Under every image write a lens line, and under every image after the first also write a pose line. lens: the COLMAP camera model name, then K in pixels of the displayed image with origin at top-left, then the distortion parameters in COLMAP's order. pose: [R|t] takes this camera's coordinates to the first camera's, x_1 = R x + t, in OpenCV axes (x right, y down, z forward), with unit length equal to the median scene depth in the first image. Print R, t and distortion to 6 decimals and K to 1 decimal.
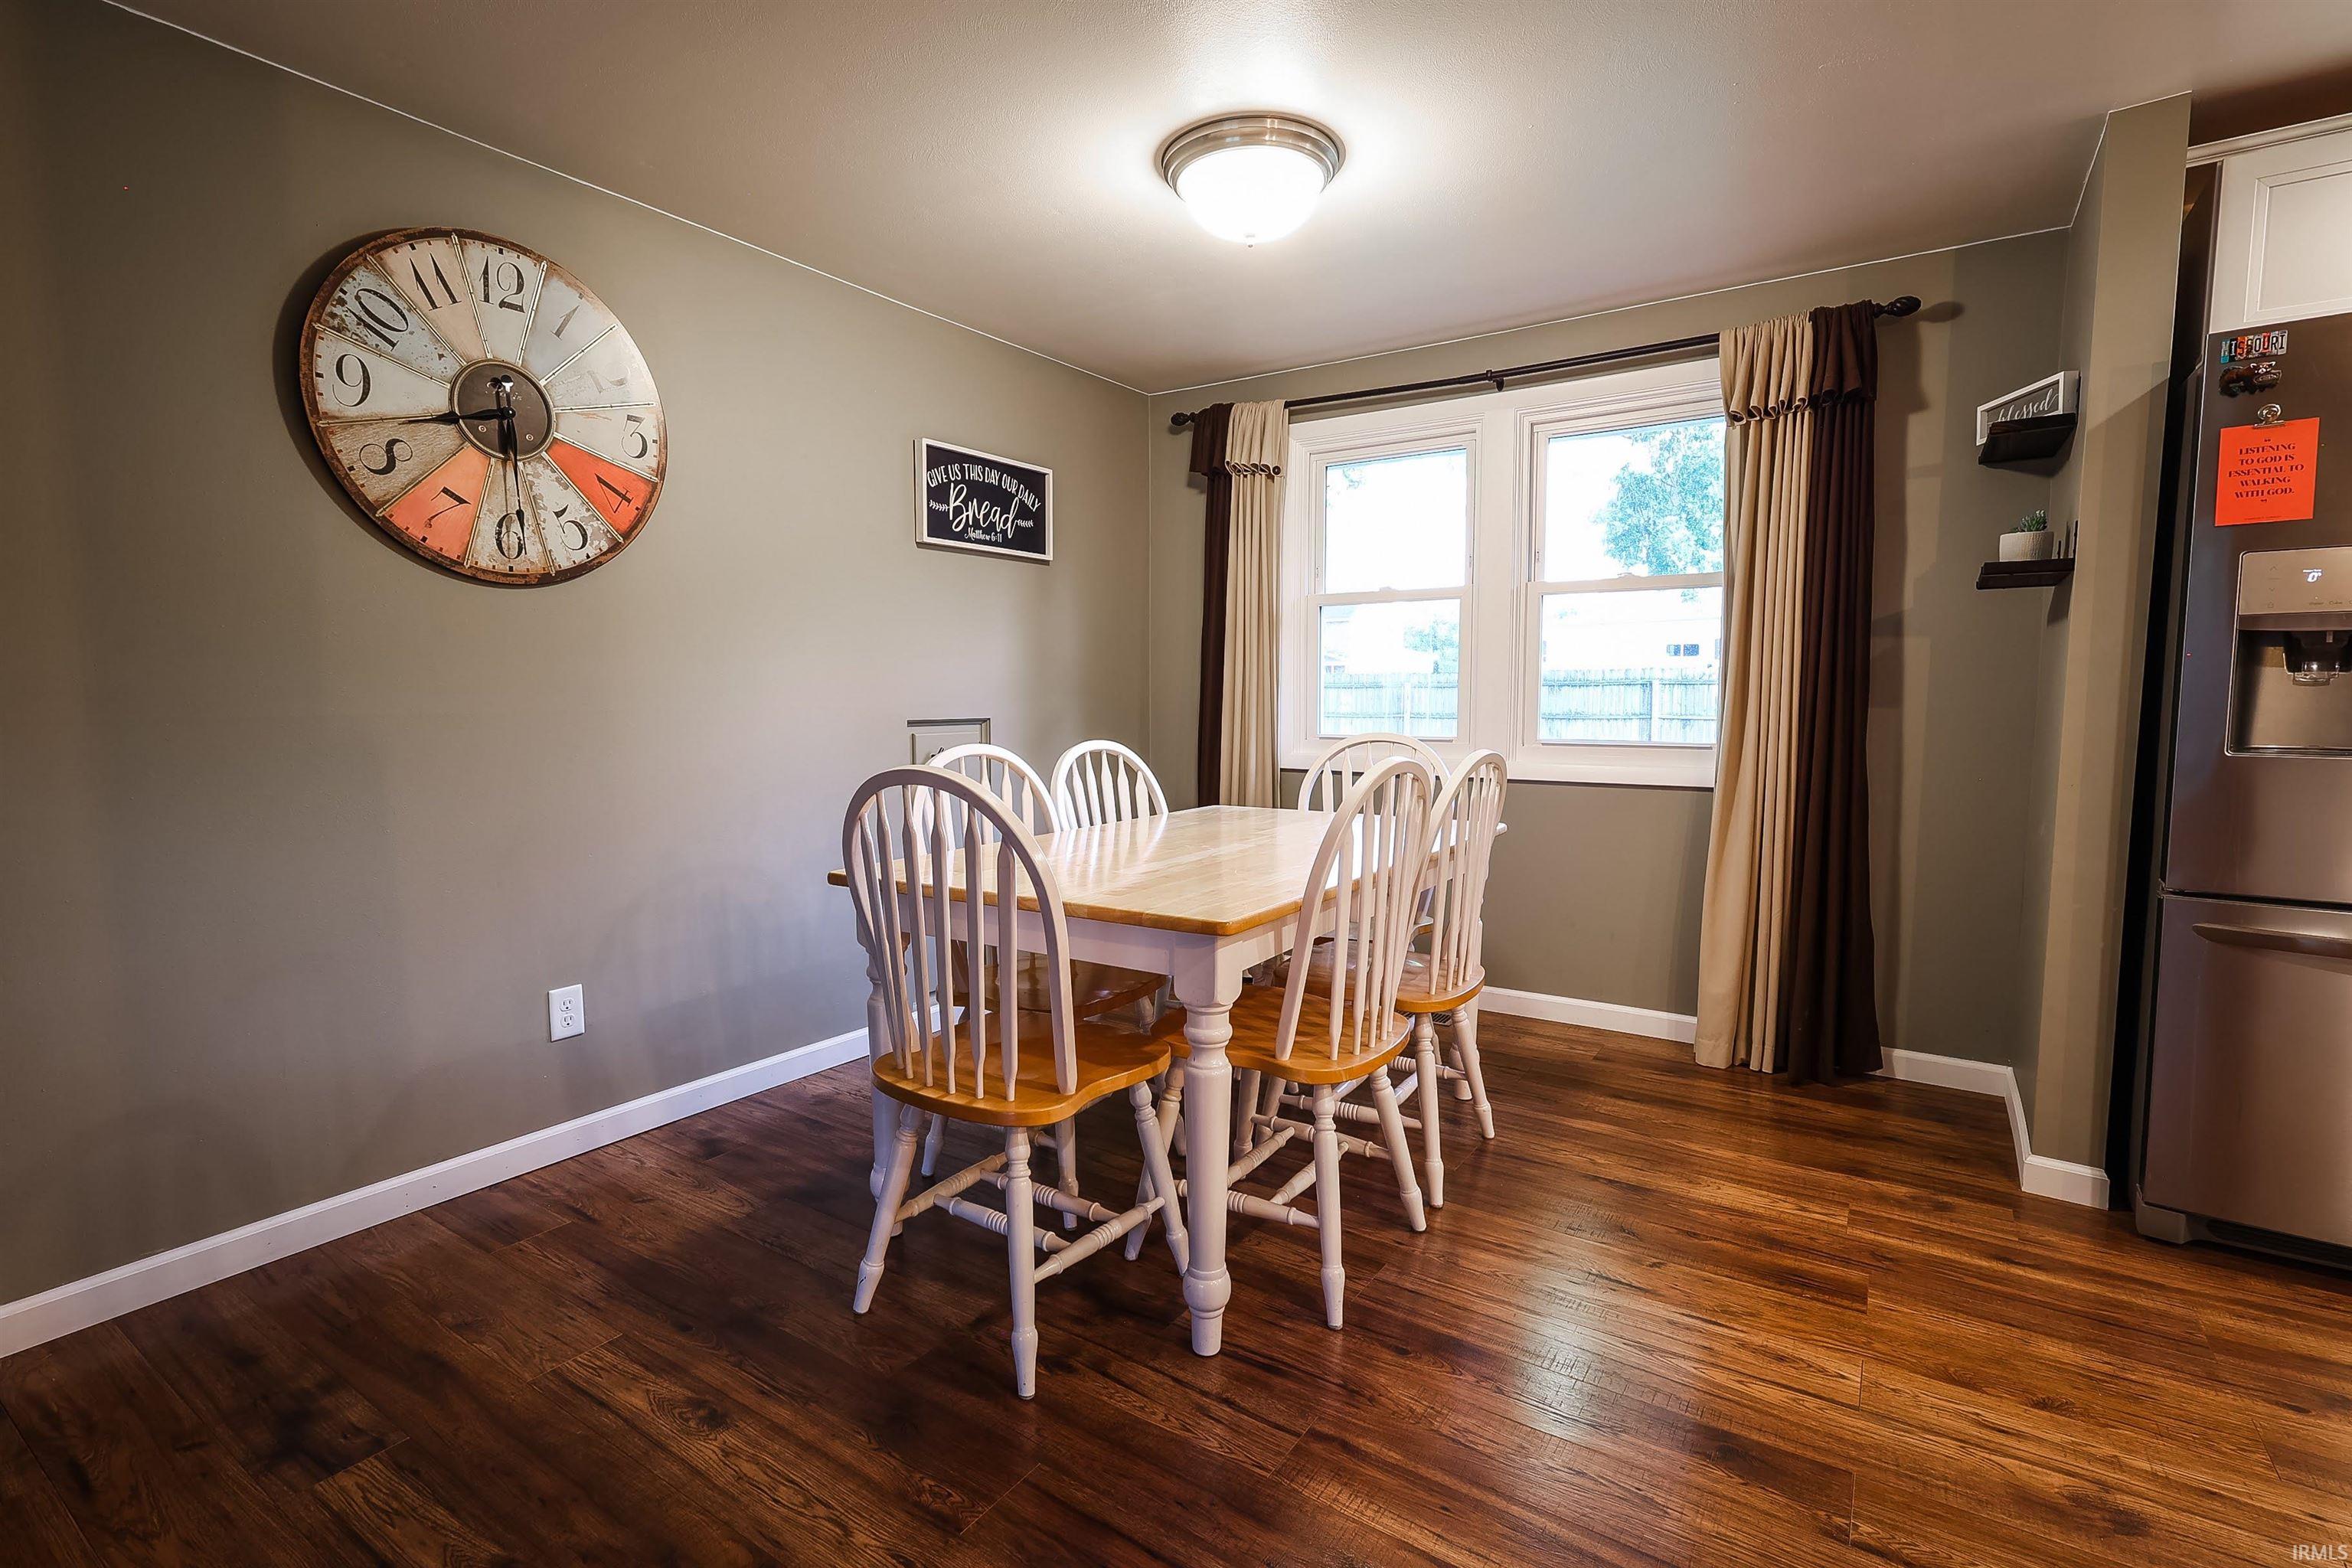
lens RADIAL K [[1093.5, 0, 1183.7], [0, 1093.5, 781.7], [0, 0, 1]] dist [0.002432, 0.000925]
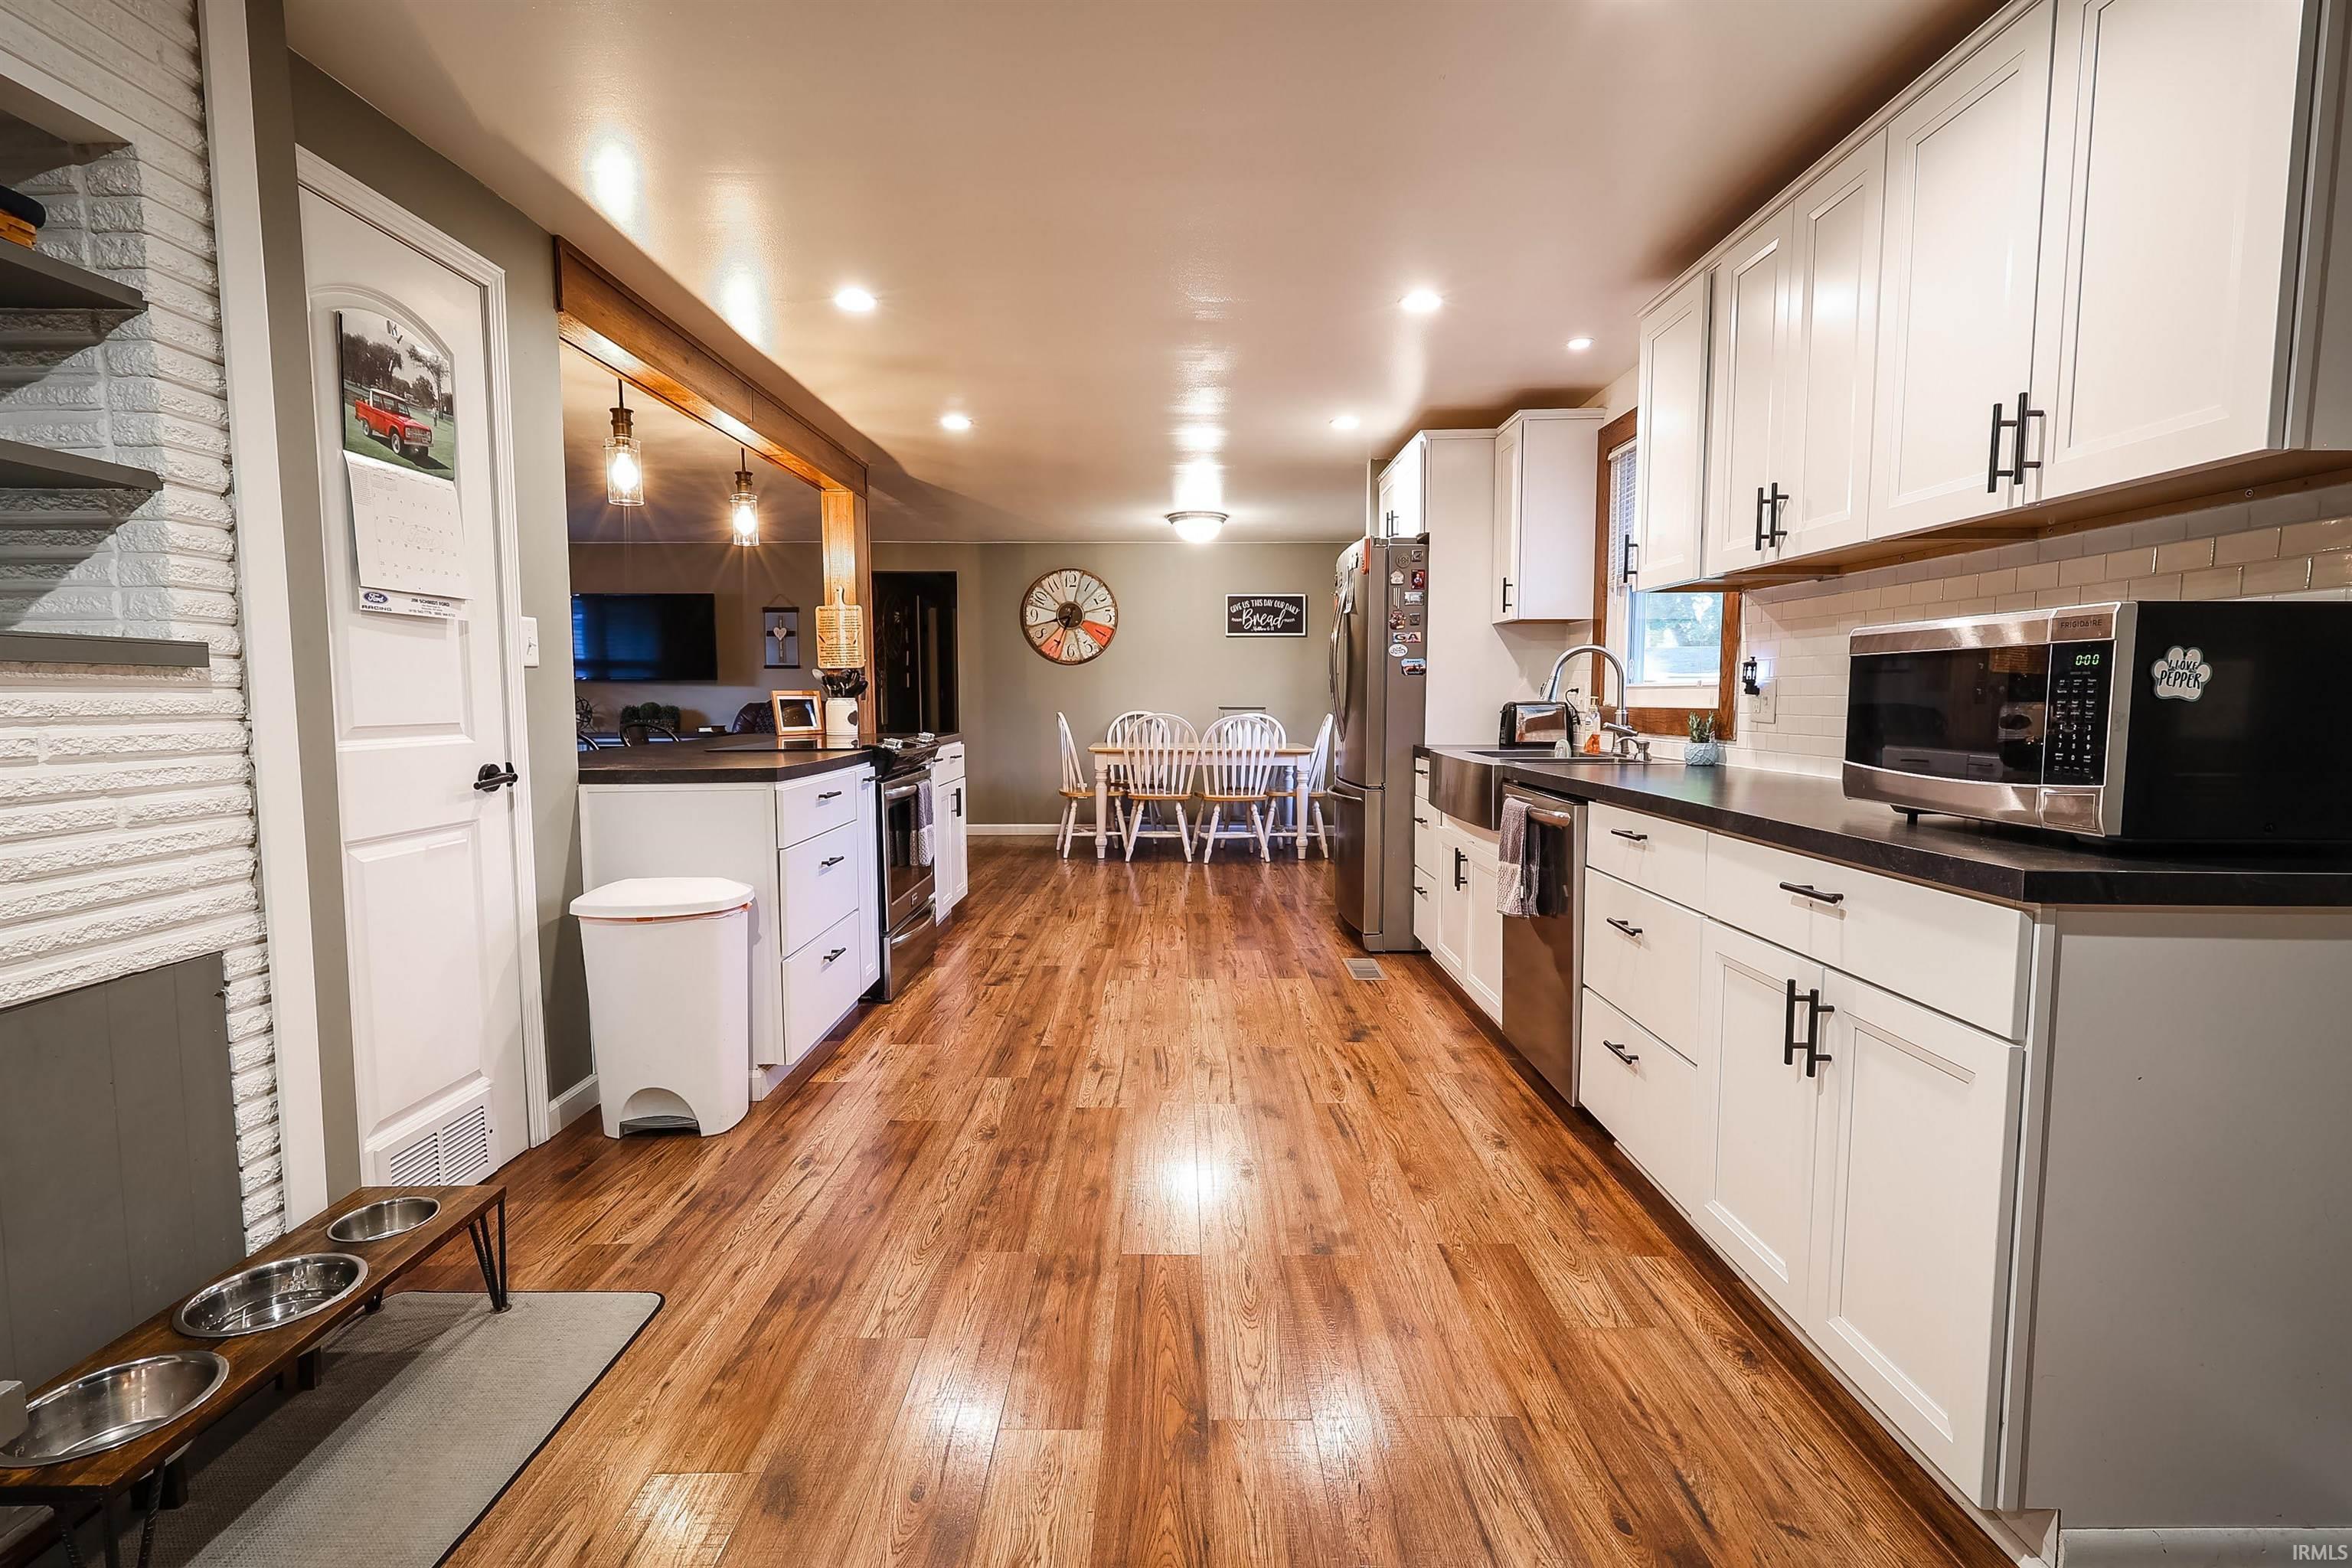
lens RADIAL K [[1074.8, 0, 1176.0], [0, 1074.8, 784.0], [0, 0, 1]] dist [-0.001893, -0.000109]
pose [[0.556691, 0.071725, -0.827617, 2.490513], [-0.073068, 0.996632, 0.037224, 0.051106], [0.827500, 0.039750, 0.560057, -0.647836]]
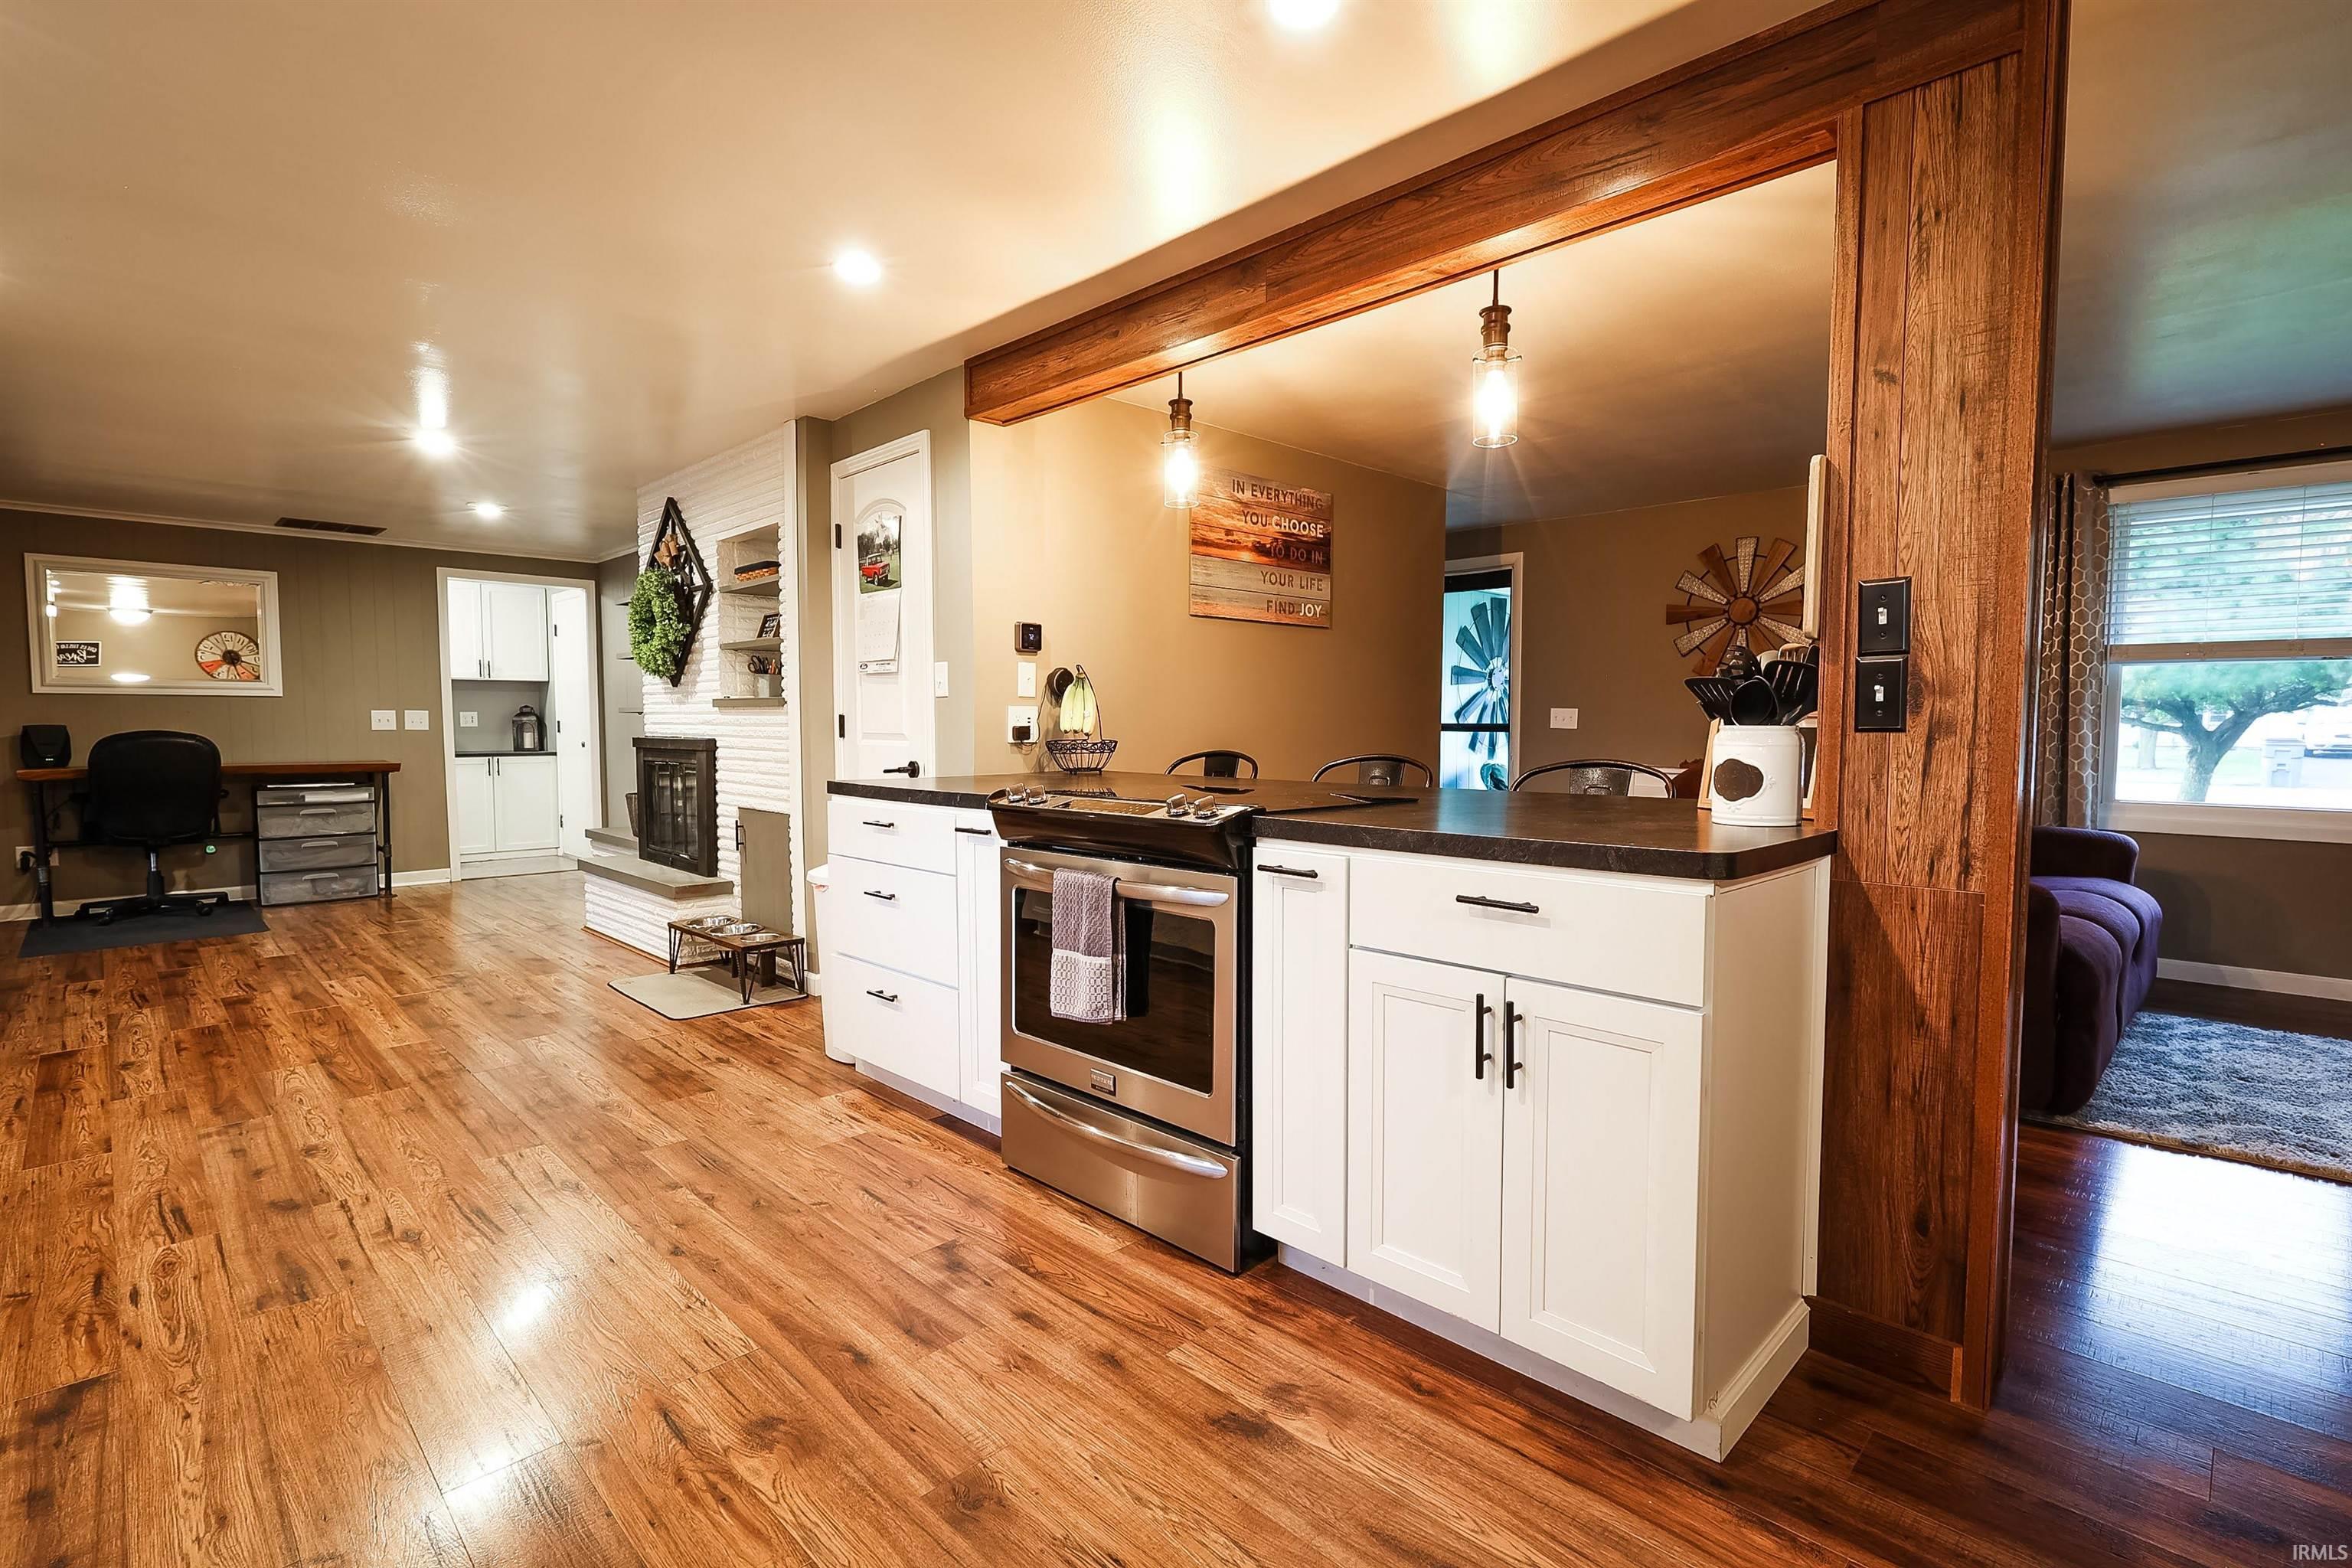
lens RADIAL K [[1091.1, 0, 1176.0], [0, 1091.1, 784.0], [0, 0, 1]] dist [0.001214, 0.000044]
pose [[-0.980065, -0.008525, 0.198496, 0.566090], [0.020783, 0.989199, 0.145101, -0.076223], [-0.197589, 0.146333, -0.969301, 0.893366]]
